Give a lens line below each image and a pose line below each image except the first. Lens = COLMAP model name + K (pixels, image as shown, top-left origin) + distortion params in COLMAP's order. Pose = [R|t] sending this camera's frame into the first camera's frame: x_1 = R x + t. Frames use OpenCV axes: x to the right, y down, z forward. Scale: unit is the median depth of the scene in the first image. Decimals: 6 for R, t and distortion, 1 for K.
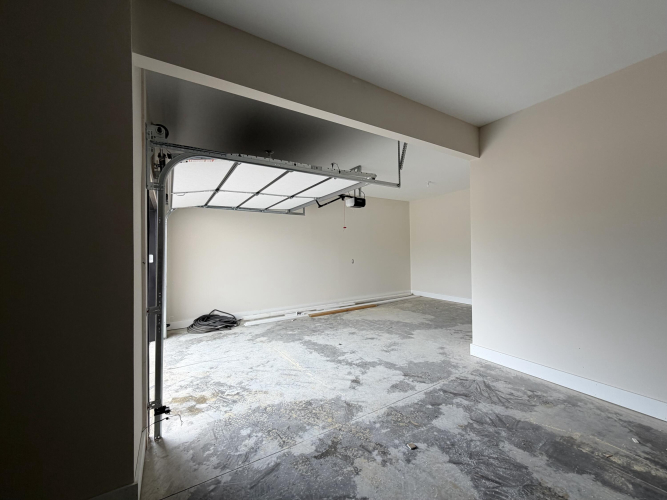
lens RADIAL K [[263.8, 0, 333.6], [0, 263.8, 249.1], [0, 0, 1]] dist [-0.000557, 0.000355]
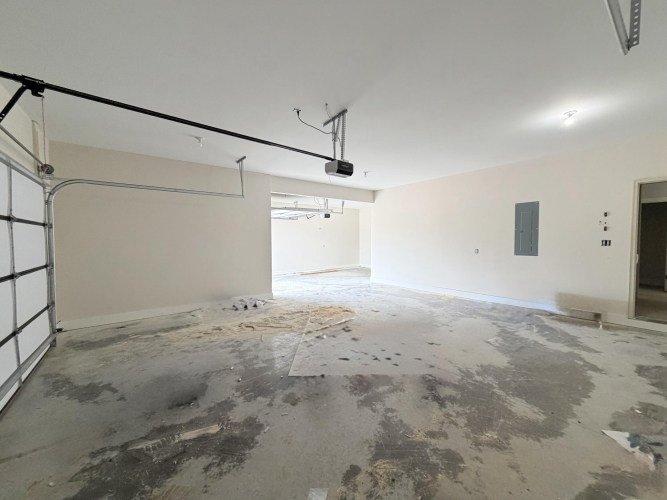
lens RADIAL K [[263.8, 0, 331.0], [0, 263.8, 249.8], [0, 0, 1]] dist [-0.000557, 0.000355]
pose [[0.994542, 0.004065, 0.104254, -0.087624], [-0.009256, 0.998738, 0.049355, -0.015577], [-0.103922, -0.050050, 0.993325, -1.115246]]
